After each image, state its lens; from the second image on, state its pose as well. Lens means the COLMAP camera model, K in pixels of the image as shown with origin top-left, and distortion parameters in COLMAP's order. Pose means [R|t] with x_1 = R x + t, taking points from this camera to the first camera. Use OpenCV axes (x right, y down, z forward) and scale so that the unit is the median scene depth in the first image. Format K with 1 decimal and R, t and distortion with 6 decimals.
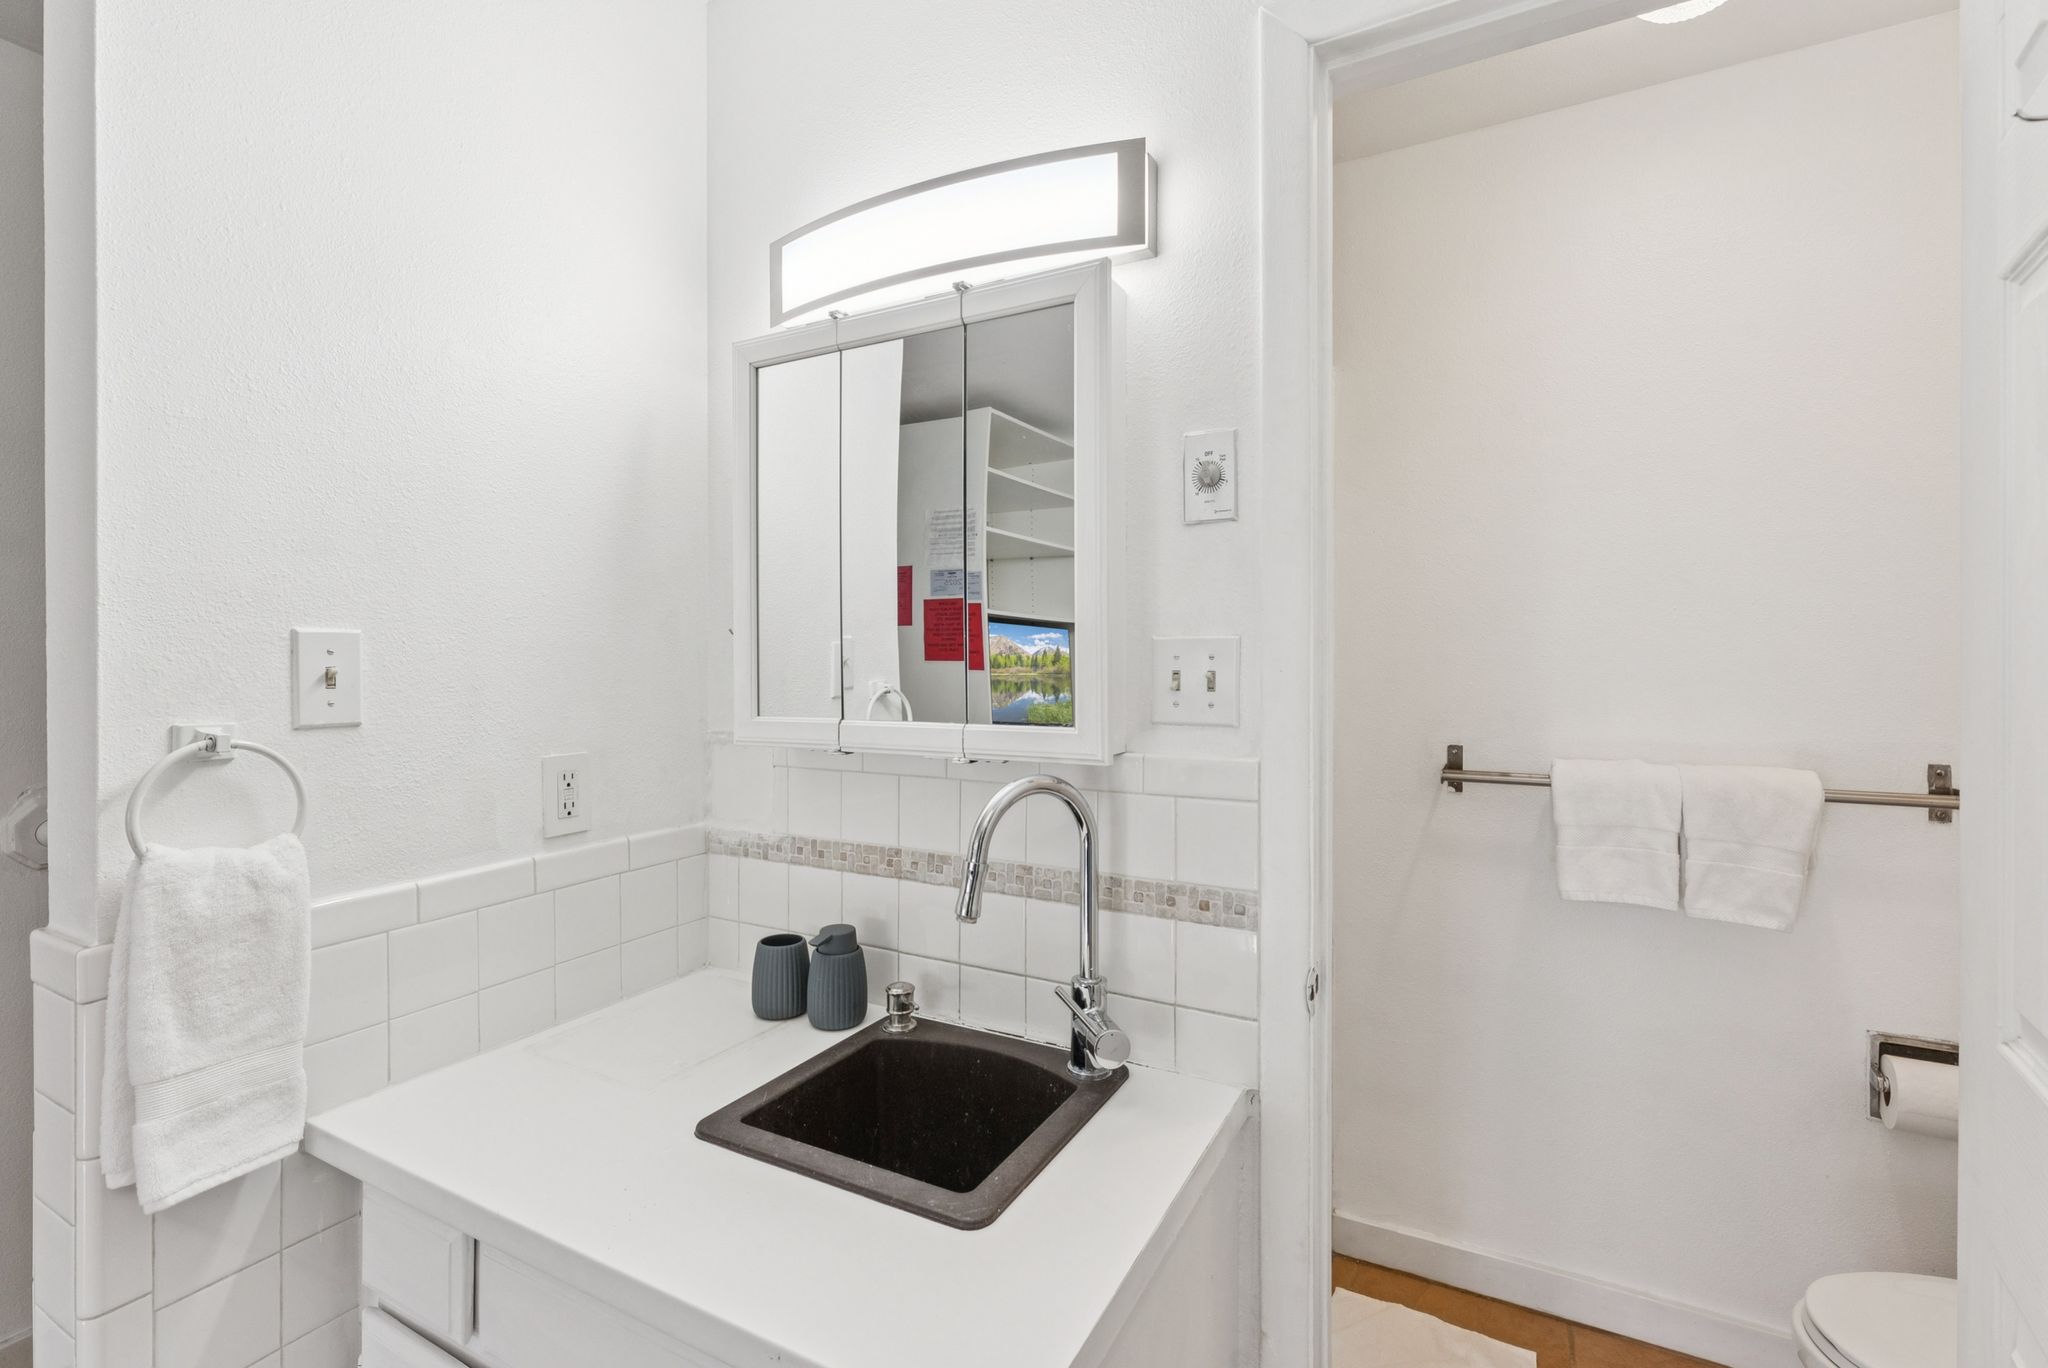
lens RADIAL K [[909.2, 0, 1023.1], [0, 909.2, 674.0], [0, 0, 1]] dist [-0.004302, -0.000444]
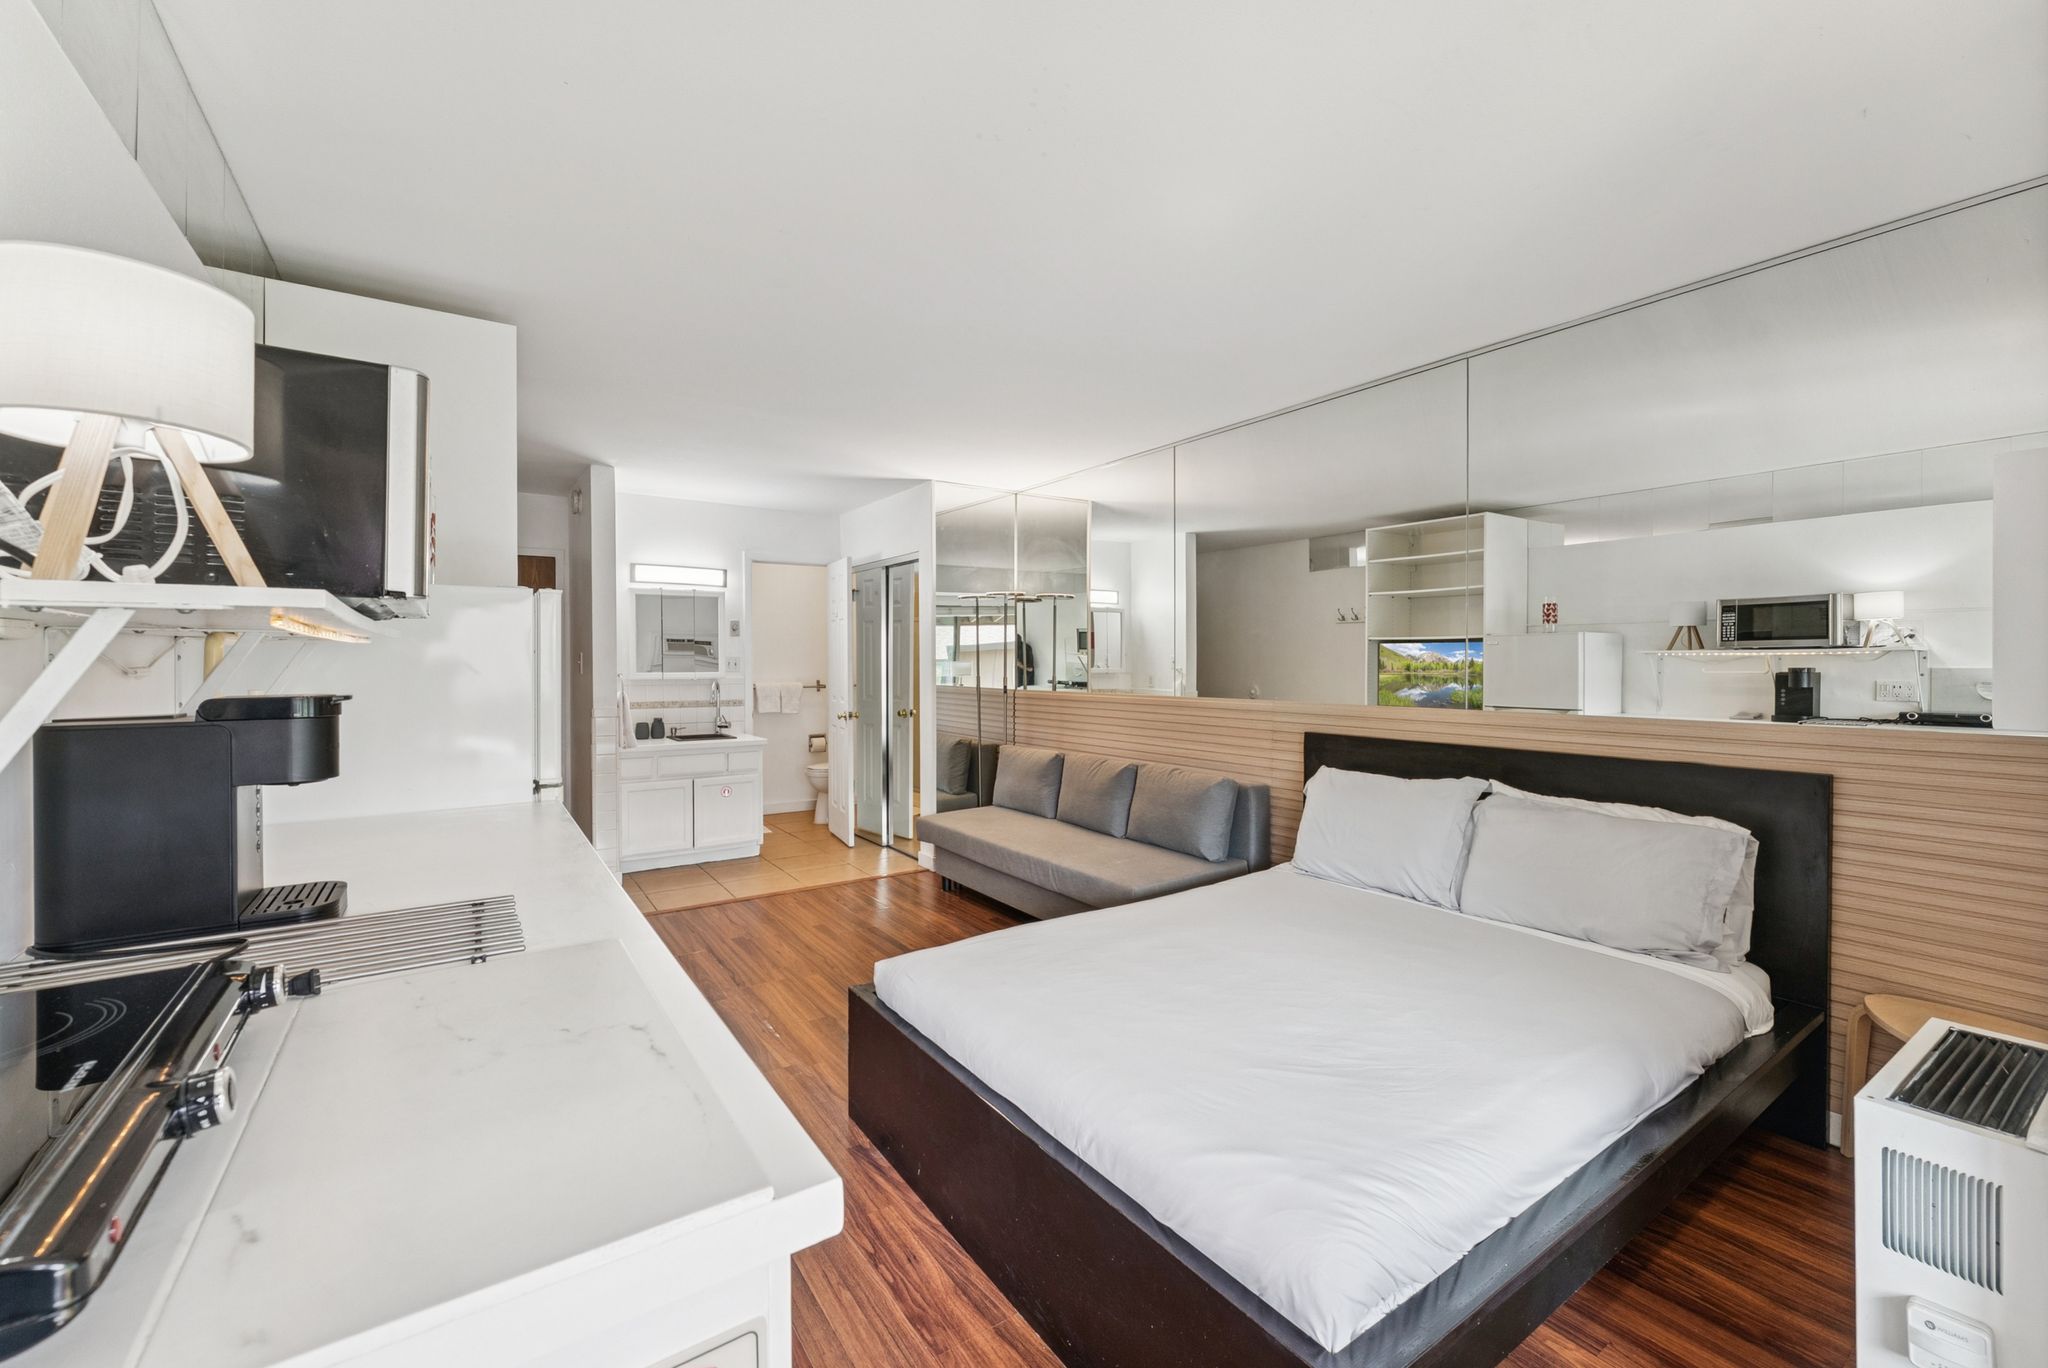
lens RADIAL K [[840.3, 0, 1045.3], [0, 840.3, 655.2], [0, 0, 1]] dist [-0.014094, 0.000024]
pose [[0.442761, 0.003109, 0.896634, -3.098133], [0.010558, 0.999907, -0.008681, 0.016542], [-0.896577, 0.013310, 0.442687, -2.615365]]
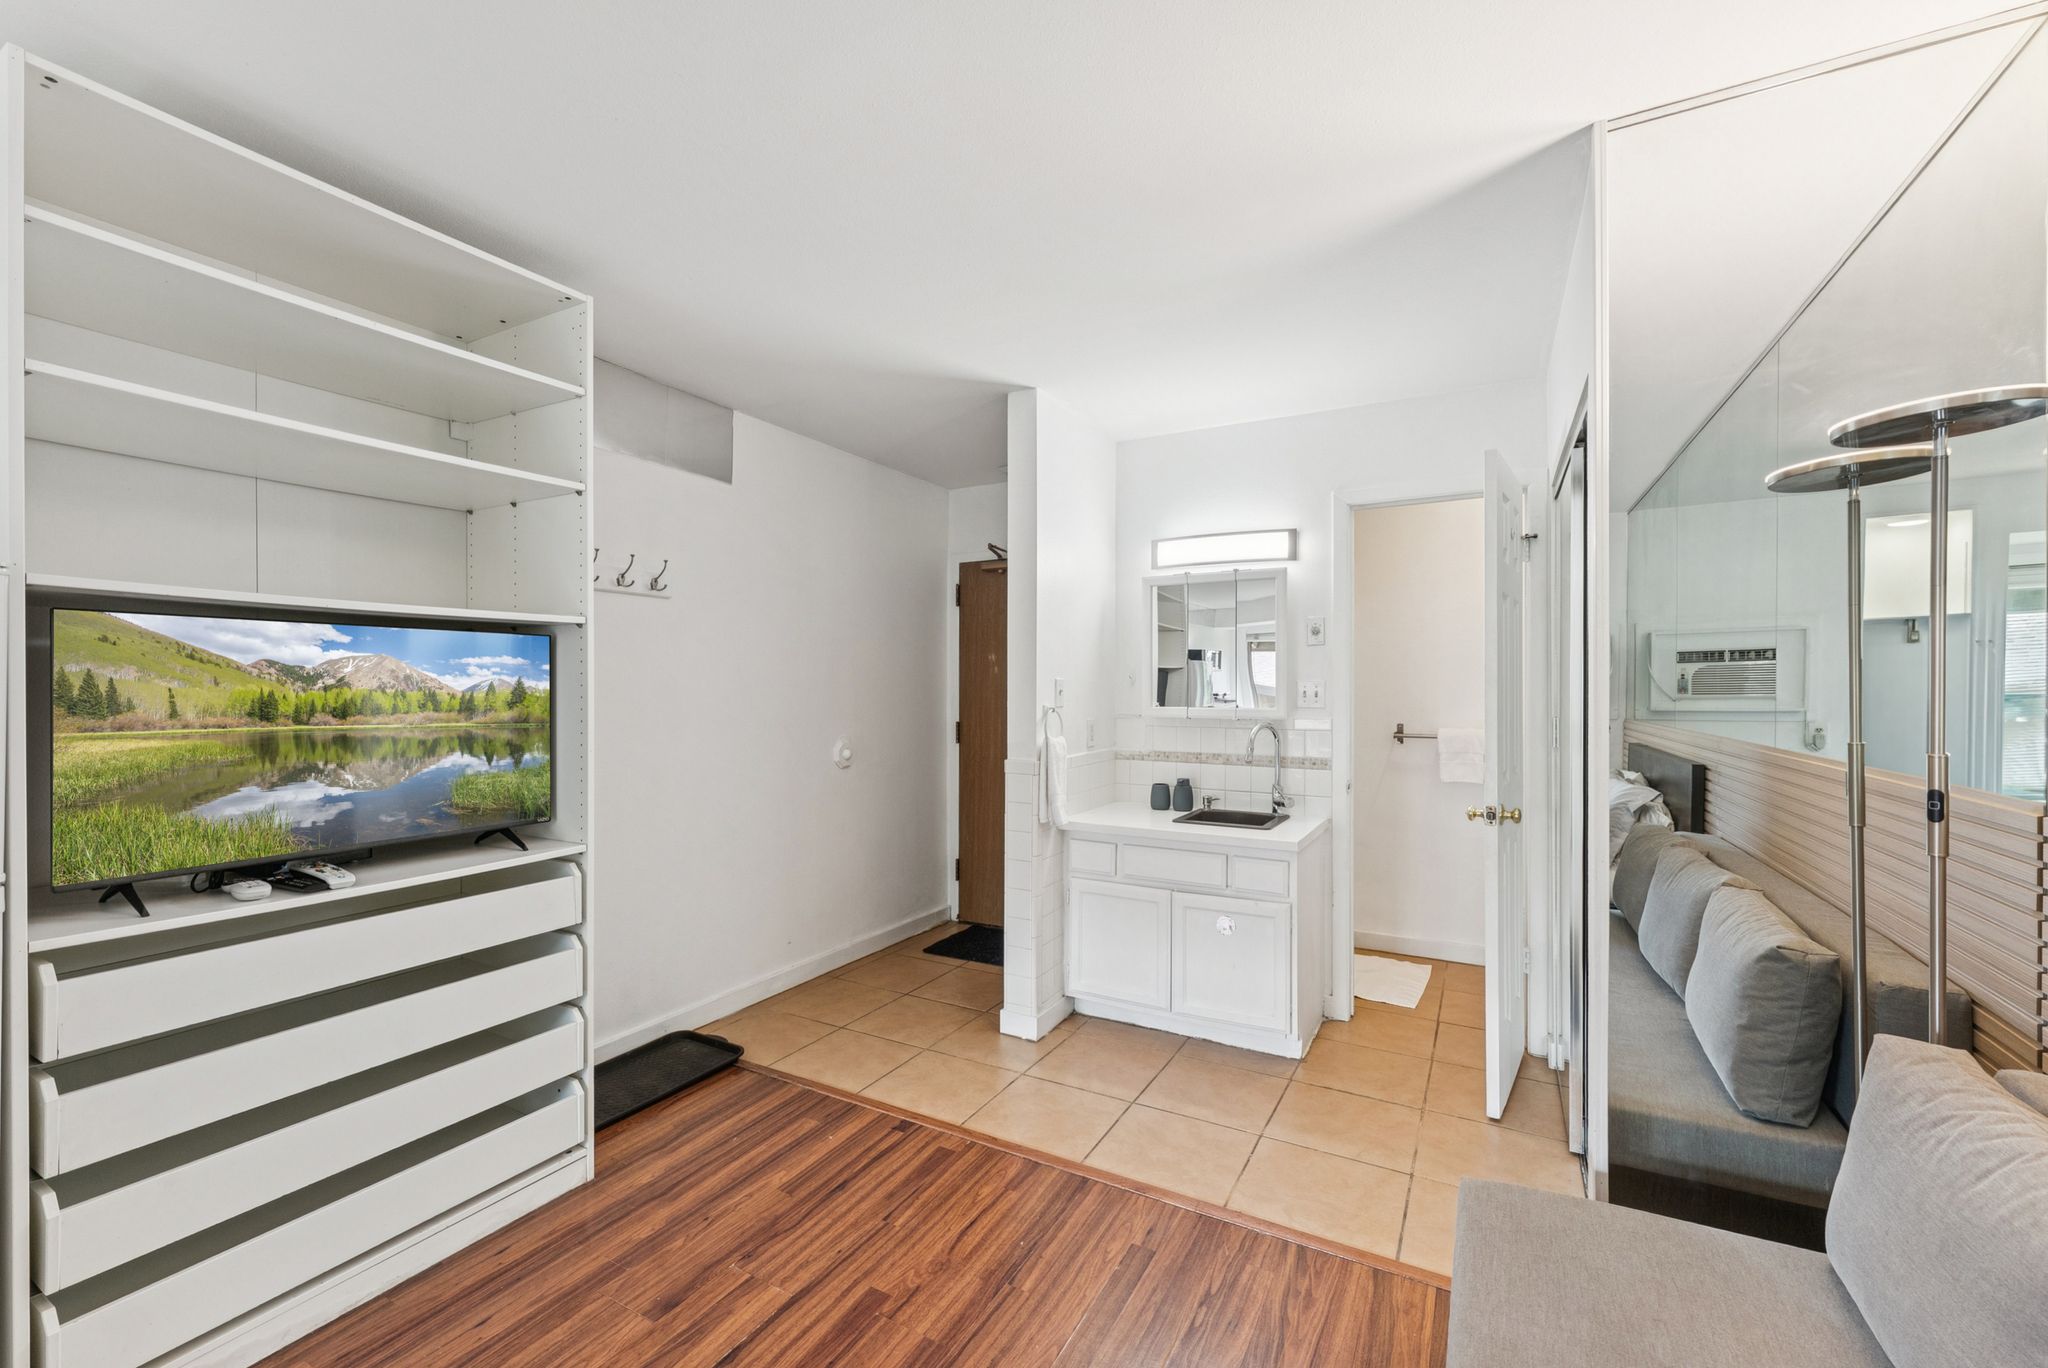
lens RADIAL K [[833.4, 0, 1032.1], [0, 833.4, 690.6], [0, 0, 1]] dist [0.002144, -0.001089]
pose [[0.999979, 0.002063, -0.006133, -0.663398], [-0.002095, 0.999984, -0.005222, 0.009929], [0.006122, 0.005234, 0.999968, -1.664133]]
